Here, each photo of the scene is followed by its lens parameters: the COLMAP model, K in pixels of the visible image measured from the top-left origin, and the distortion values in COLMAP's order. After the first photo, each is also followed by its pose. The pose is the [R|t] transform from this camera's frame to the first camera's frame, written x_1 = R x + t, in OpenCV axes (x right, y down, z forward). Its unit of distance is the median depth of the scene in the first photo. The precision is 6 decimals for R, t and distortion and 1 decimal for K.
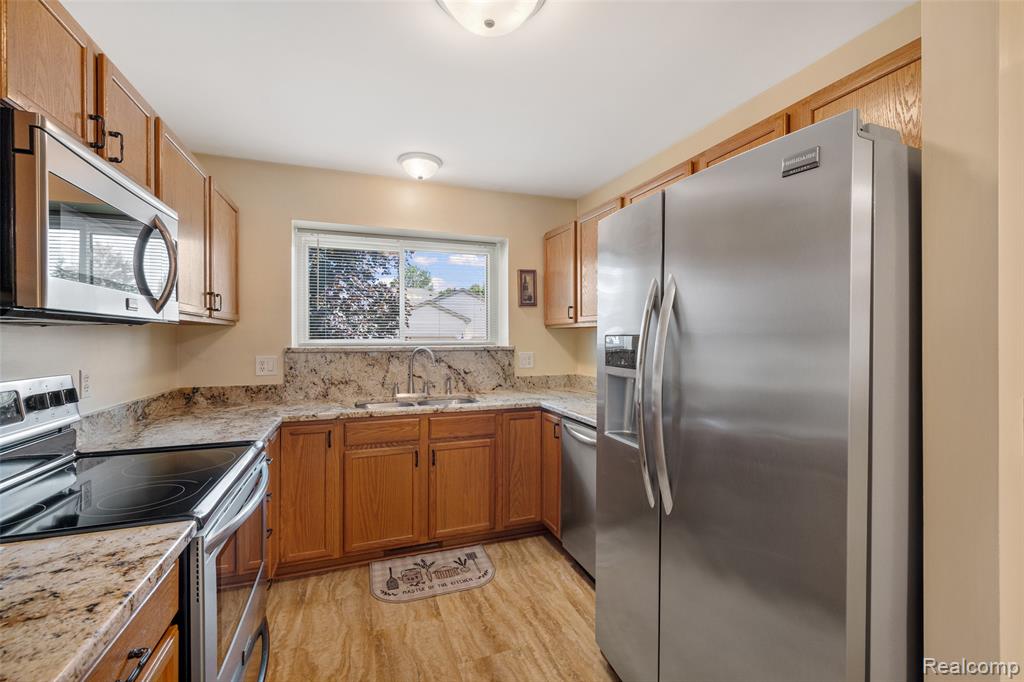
lens RADIAL K [[421.8, 0, 511.6], [0, 421.8, 341.5], [0, 0, 1]] dist [0.001053, 0.000098]
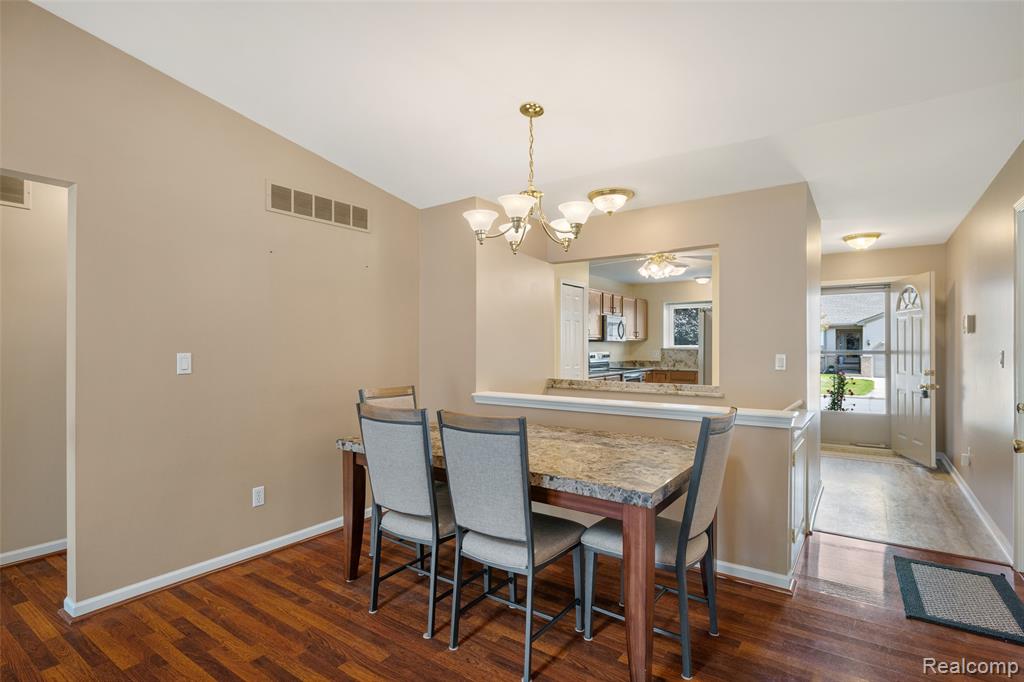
lens RADIAL K [[502.3, 0, 514.5], [0, 502.3, 341.9], [0, 0, 1]] dist [-0.000922, 0.000224]
pose [[0.555499, -0.004450, -0.831505, 1.859762], [-0.007619, 0.999916, -0.010442, 0.016987], [0.831482, 0.012135, 0.555418, -1.832281]]
